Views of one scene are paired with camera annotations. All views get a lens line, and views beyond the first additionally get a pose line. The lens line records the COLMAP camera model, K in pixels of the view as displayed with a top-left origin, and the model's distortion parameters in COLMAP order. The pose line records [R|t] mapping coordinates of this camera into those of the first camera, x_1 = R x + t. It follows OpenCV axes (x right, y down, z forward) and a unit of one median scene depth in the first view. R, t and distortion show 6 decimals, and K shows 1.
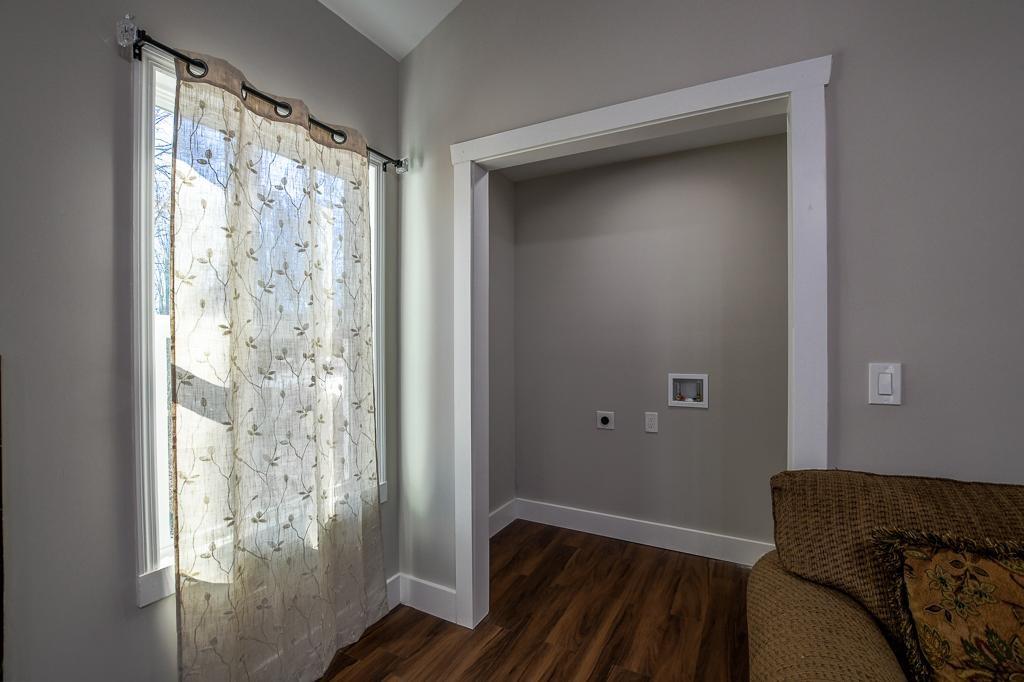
lens RADIAL K [[462.6, 0, 516.7], [0, 462.6, 342.7], [0, 0, 1]] dist [-0.028051, 0.000128]
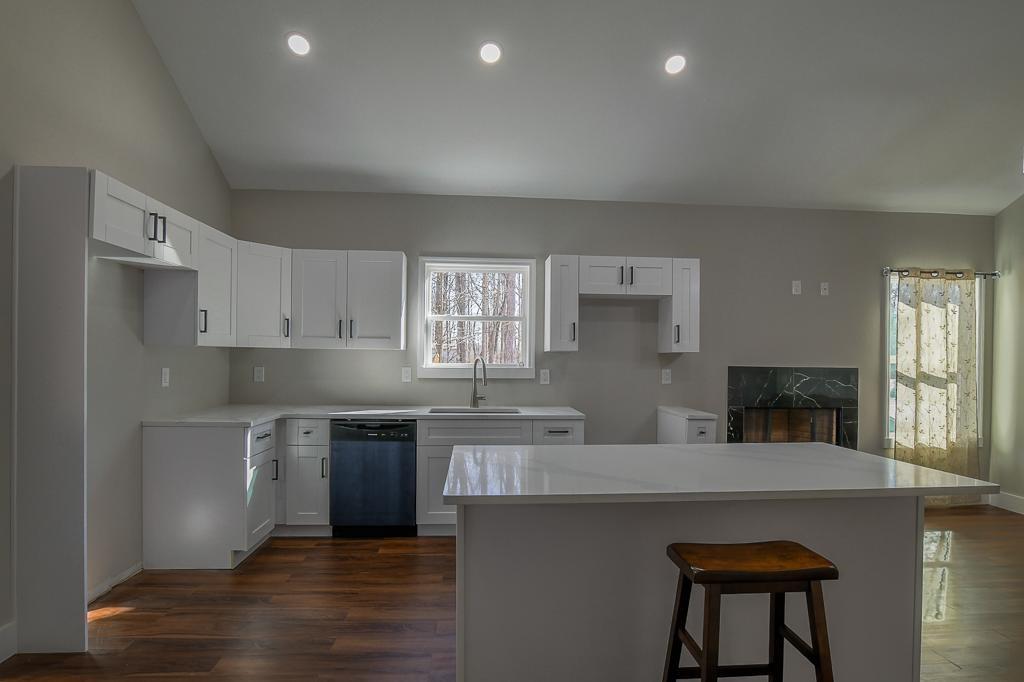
lens RADIAL K [[531.6, 0, 512.3], [0, 531.6, 359.3], [0, 0, 1]] dist [-0.023296, 0.000546]
pose [[0.532116, 0.014645, -0.846545, 0.628393], [-0.016129, 0.999844, 0.007159, -0.015187], [0.846518, 0.009844, 0.532269, -2.246253]]
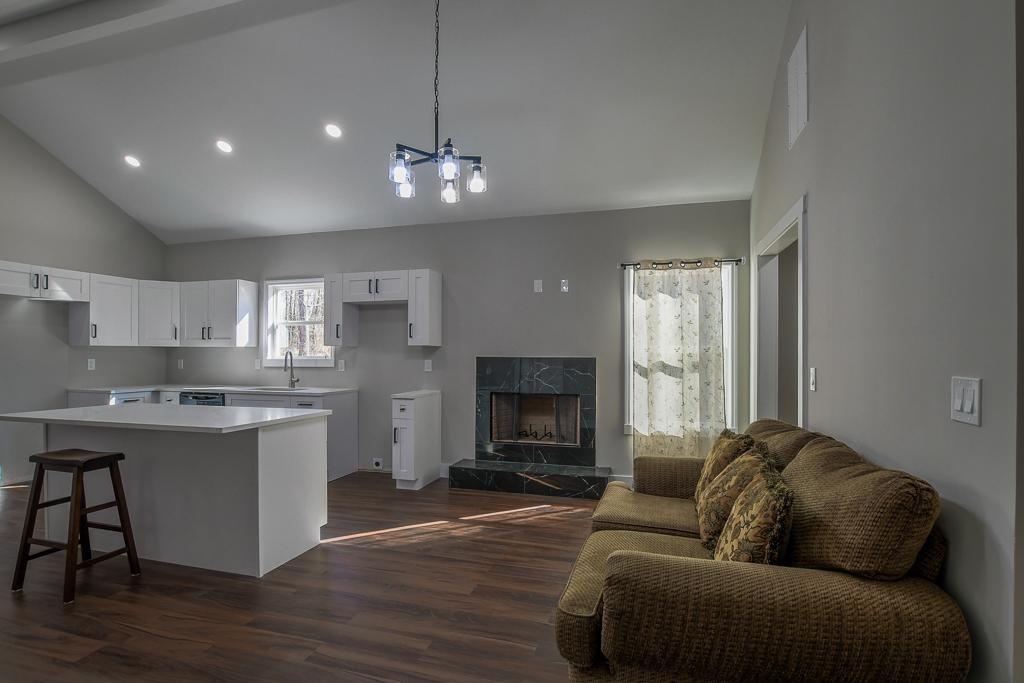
lens RADIAL K [[514.6, 0, 515.1], [0, 514.6, 355.4], [0, 0, 1]] dist [-0.028628, 0.001753]
pose [[0.201761, 0.004459, -0.979425, 1.908564], [-0.006747, 0.999972, 0.003163, 0.000628], [0.979412, 0.005970, 0.201785, -0.392885]]
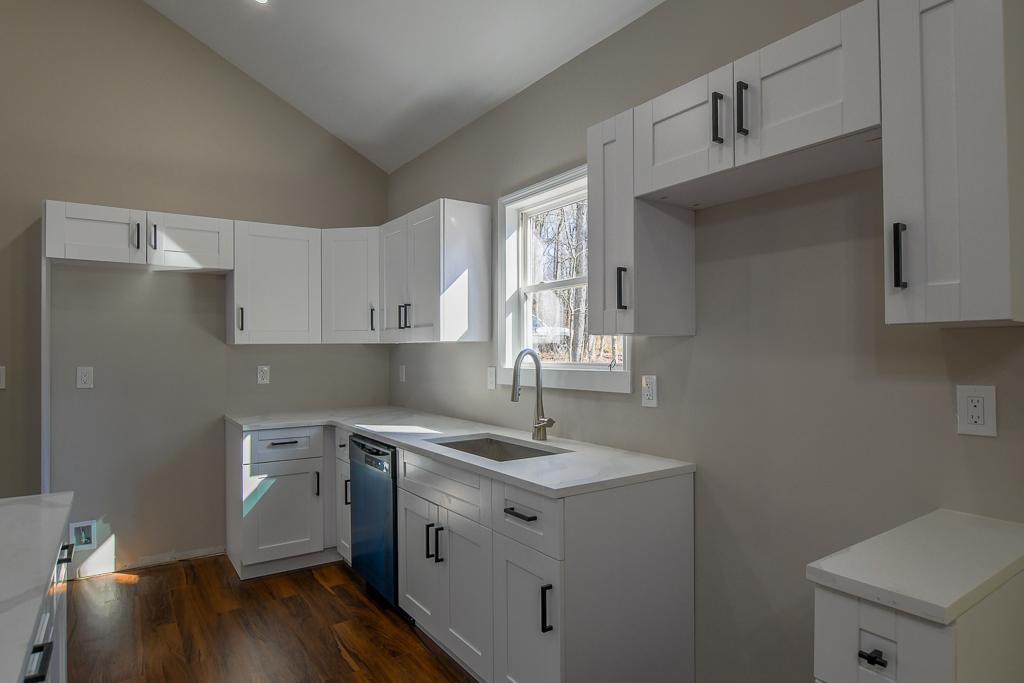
lens RADIAL K [[582.6, 0, 512.0], [0, 582.6, 341.5], [0, 0, 1]] dist [-0.017739, 0.000608]
pose [[-0.465282, -0.006542, -0.885138, -0.133891], [0.004766, 0.999940, -0.009896, -0.014554], [0.885149, -0.008823, -0.465223, -0.475757]]
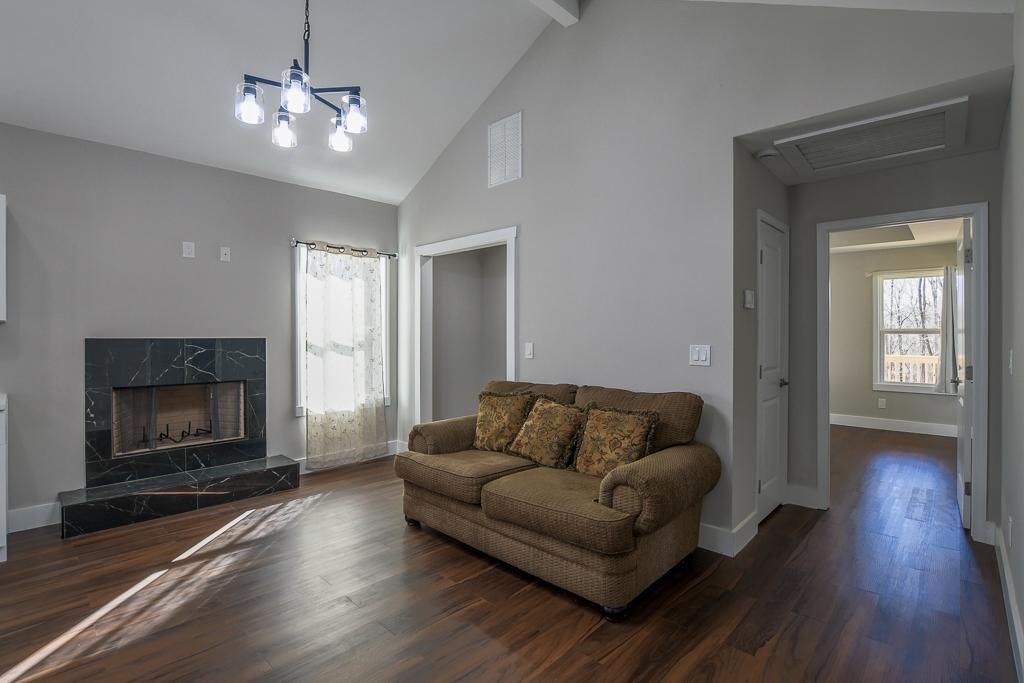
lens RADIAL K [[482.5, 0, 509.7], [0, 482.5, 336.2], [0, 0, 1]] dist [-0.023173, 0.000037]
pose [[0.962401, 0.003794, -0.271606, 1.102542], [-0.003750, 0.999993, 0.000684, 0.003191], [0.271607, 0.000360, 0.962408, -1.332876]]
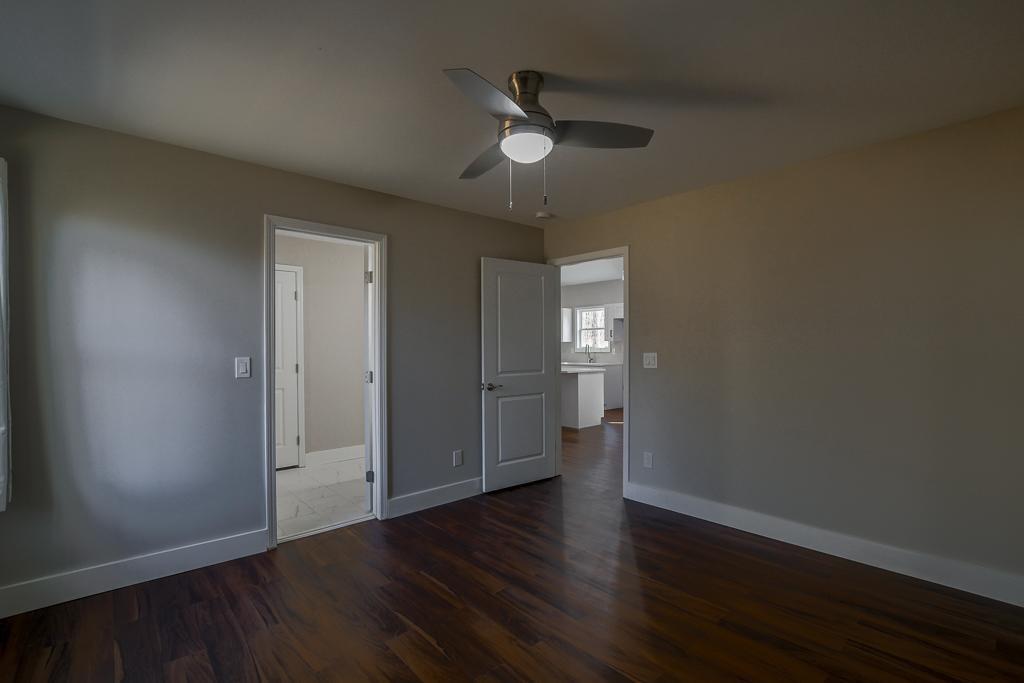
lens RADIAL K [[462.6, 0, 516.7], [0, 462.6, 343.2], [0, 0, 1]] dist [-0.028051, 0.000128]
pose [[-0.350644, -0.002062, -0.936507, 4.044736], [0.001958, 0.999994, -0.002935, 0.000092], [0.936507, -0.002863, -0.350637, 0.028262]]
